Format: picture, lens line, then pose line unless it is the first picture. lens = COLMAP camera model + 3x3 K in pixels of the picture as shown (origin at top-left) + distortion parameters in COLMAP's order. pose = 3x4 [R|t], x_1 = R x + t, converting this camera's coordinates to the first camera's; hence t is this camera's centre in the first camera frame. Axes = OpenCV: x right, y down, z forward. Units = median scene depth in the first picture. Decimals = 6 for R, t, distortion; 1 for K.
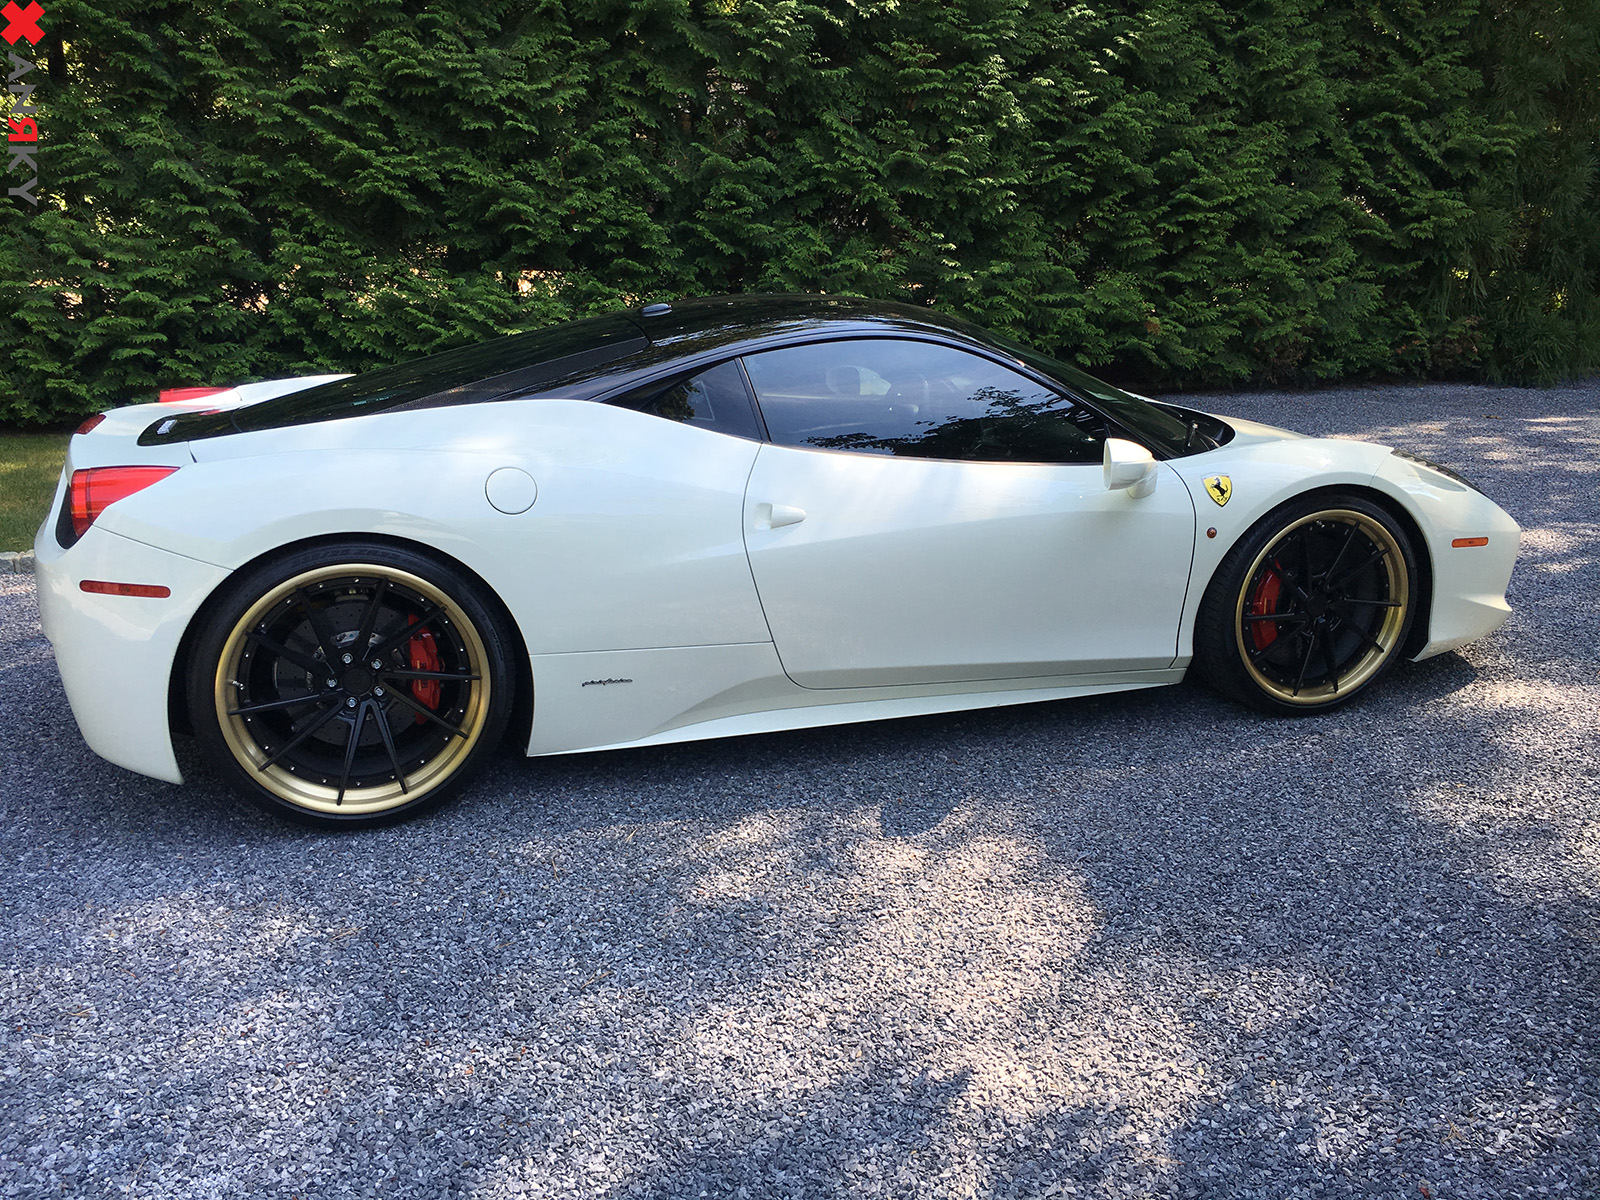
lens RADIAL K [[1349.8, 0, 800.0], [0, 1349.8, 600.0], [0, 0, 1]] dist [0.082280, -0.108193]
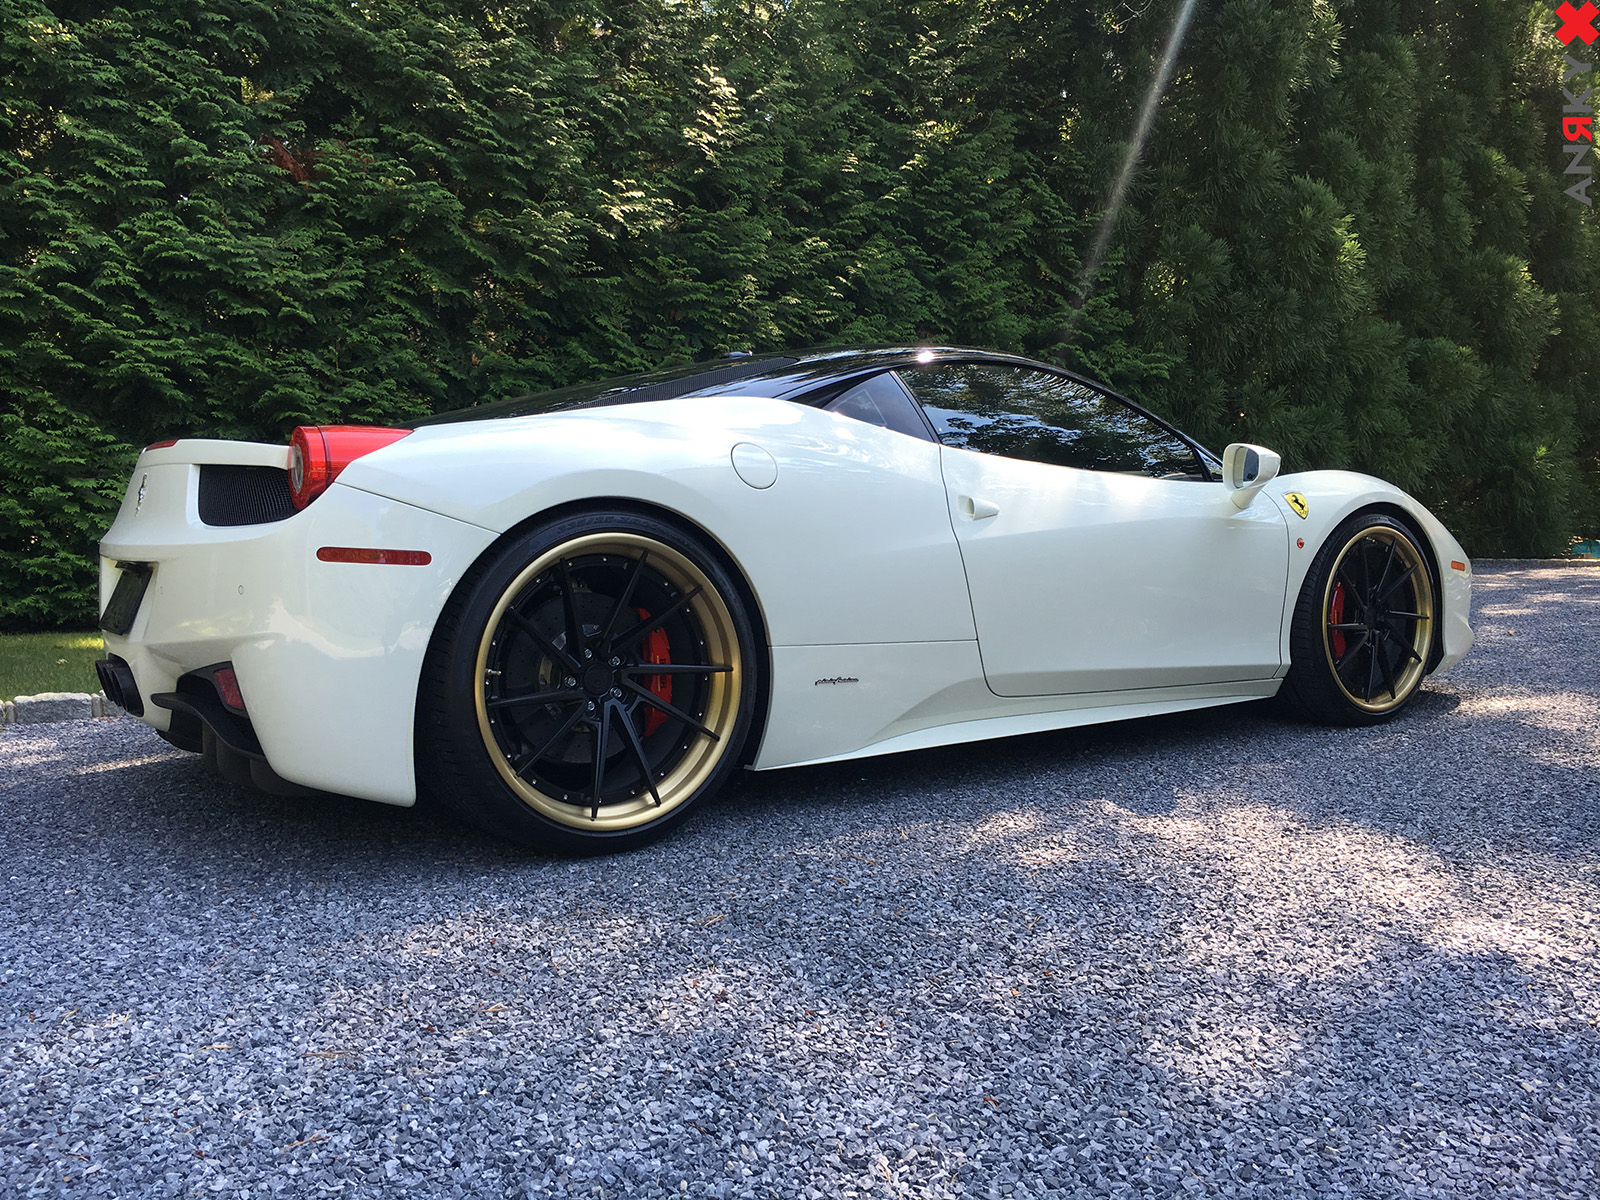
lens RADIAL K [[1349.8, 0, 800.0], [0, 1349.8, 600.0], [0, 0, 1]] dist [0.082280, -0.108193]
pose [[0.954739, -0.036022, 0.295257, -0.156103], [0.096022, 0.976819, -0.191322, 0.064646], [-0.281520, 0.211014, 0.936066, 0.047183]]
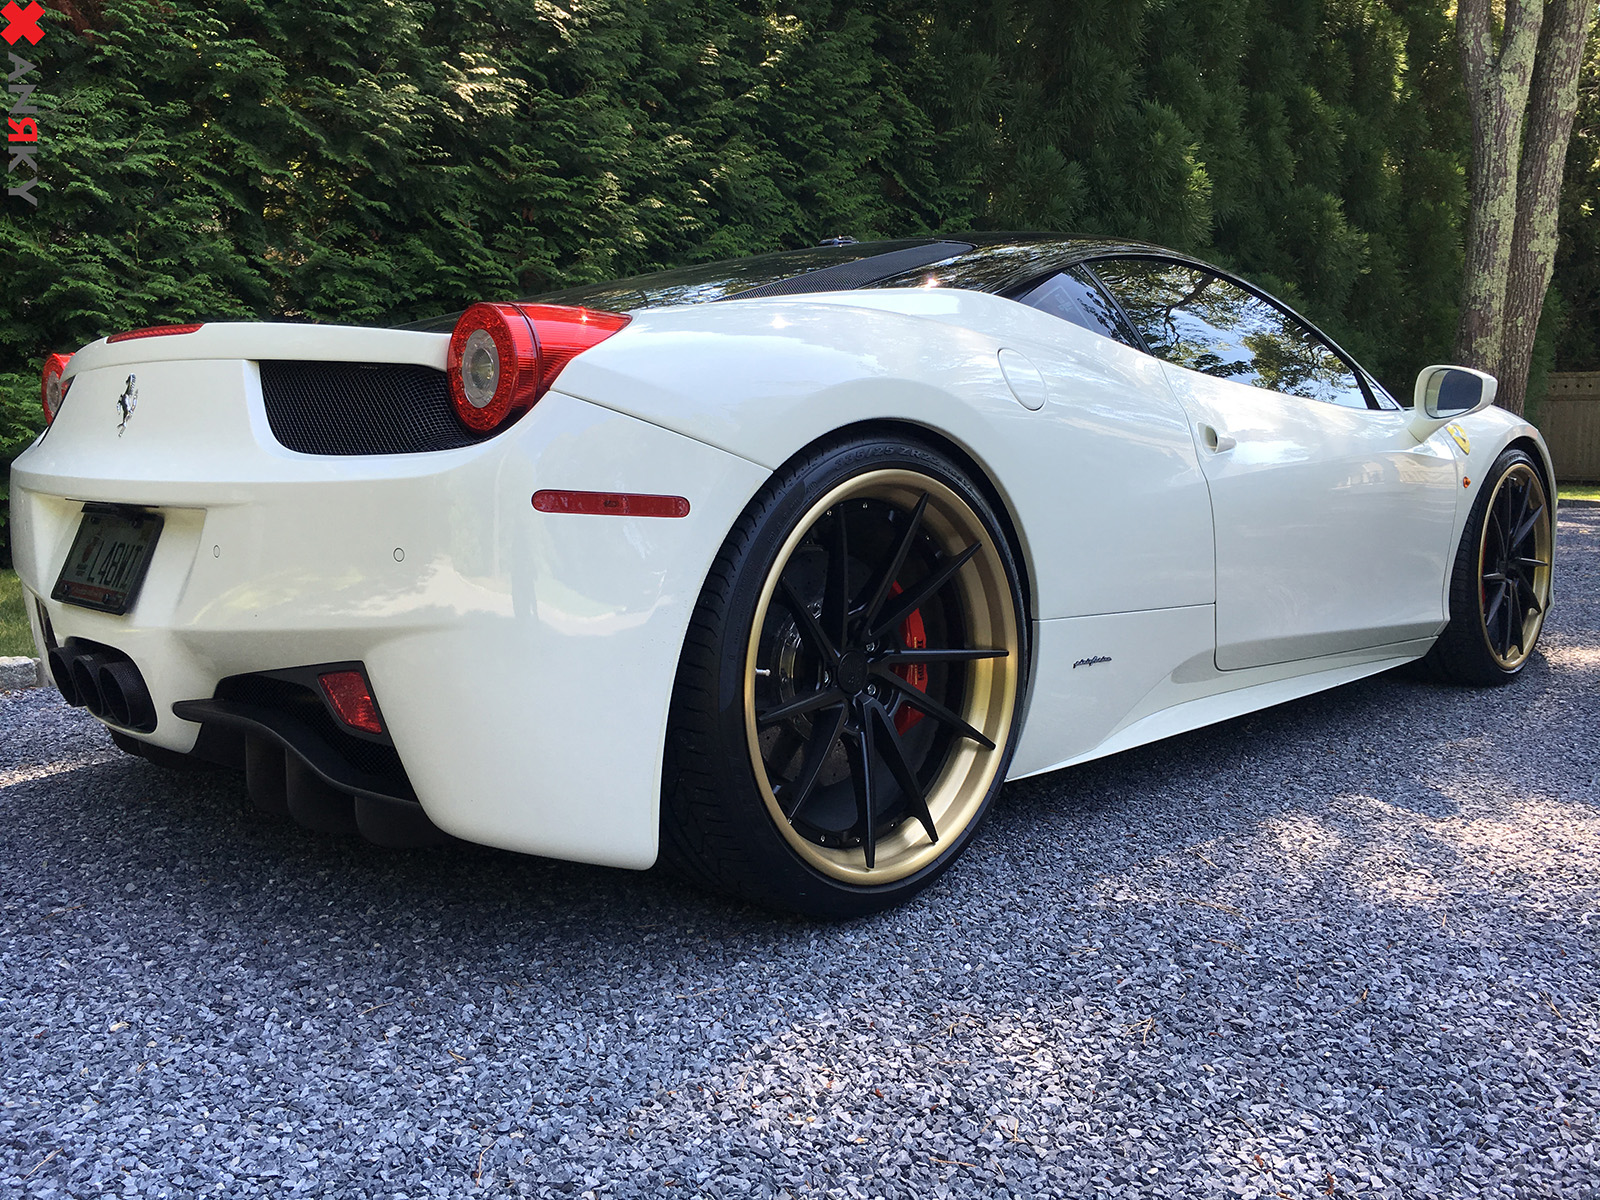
lens RADIAL K [[1349.8, 0, 800.0], [0, 1349.8, 600.0], [0, 0, 1]] dist [0.082280, -0.108193]
pose [[0.885959, -0.061101, 0.459722, -0.216825], [0.129520, 0.984438, -0.118766, 0.033497], [-0.445311, 0.164765, 0.880086, 0.155270]]
